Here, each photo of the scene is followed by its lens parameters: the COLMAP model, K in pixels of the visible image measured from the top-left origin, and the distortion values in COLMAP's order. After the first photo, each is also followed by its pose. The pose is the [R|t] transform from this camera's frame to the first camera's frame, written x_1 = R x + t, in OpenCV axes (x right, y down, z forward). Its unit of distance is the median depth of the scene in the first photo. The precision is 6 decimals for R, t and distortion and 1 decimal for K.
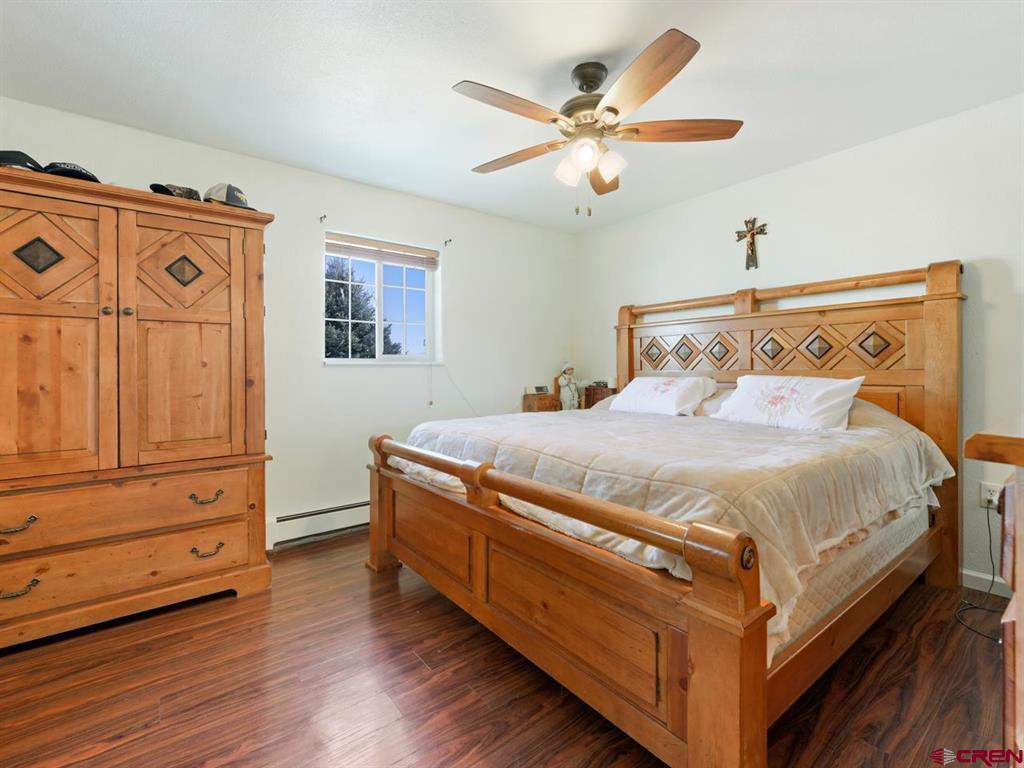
lens RADIAL K [[472.9, 0, 511.7], [0, 472.9, 372.6], [0, 0, 1]] dist [-0.000428, -0.000050]
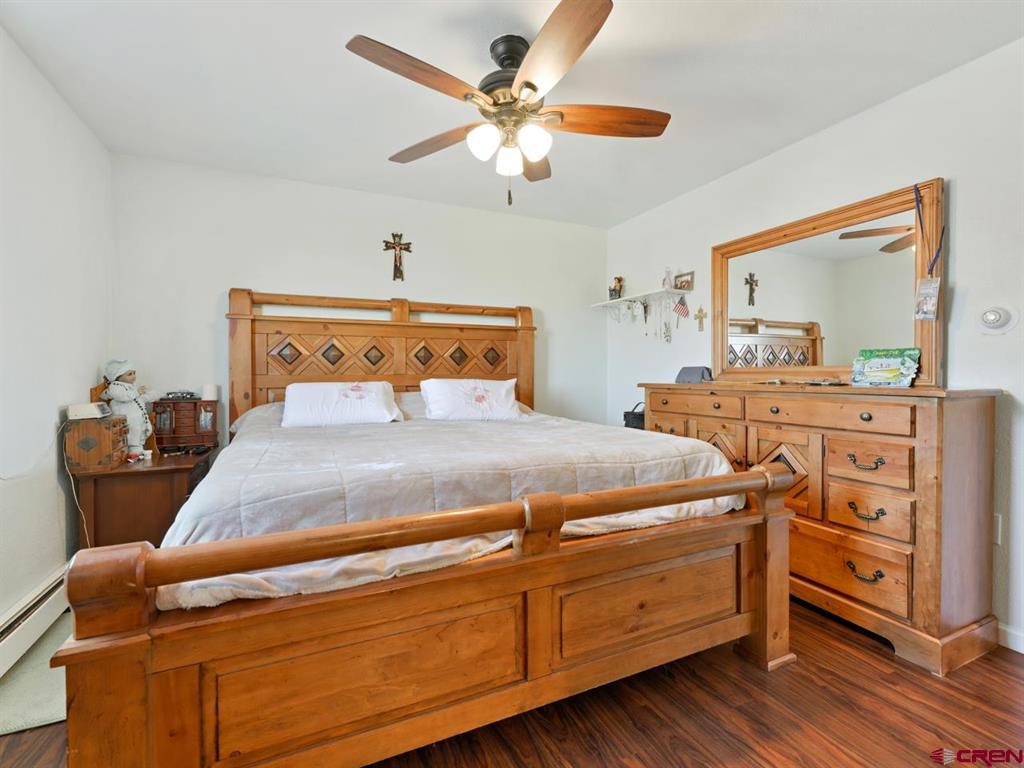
lens RADIAL K [[461.9, 0, 512.0], [0, 461.9, 384.0], [0, 0, 1]] dist [0.000556, 0.000088]
pose [[0.223931, -0.018496, 0.974430, -0.556444], [0.008499, 0.999819, 0.017025, 0.000497], [-0.974568, 0.004470, 0.224047, 0.619334]]
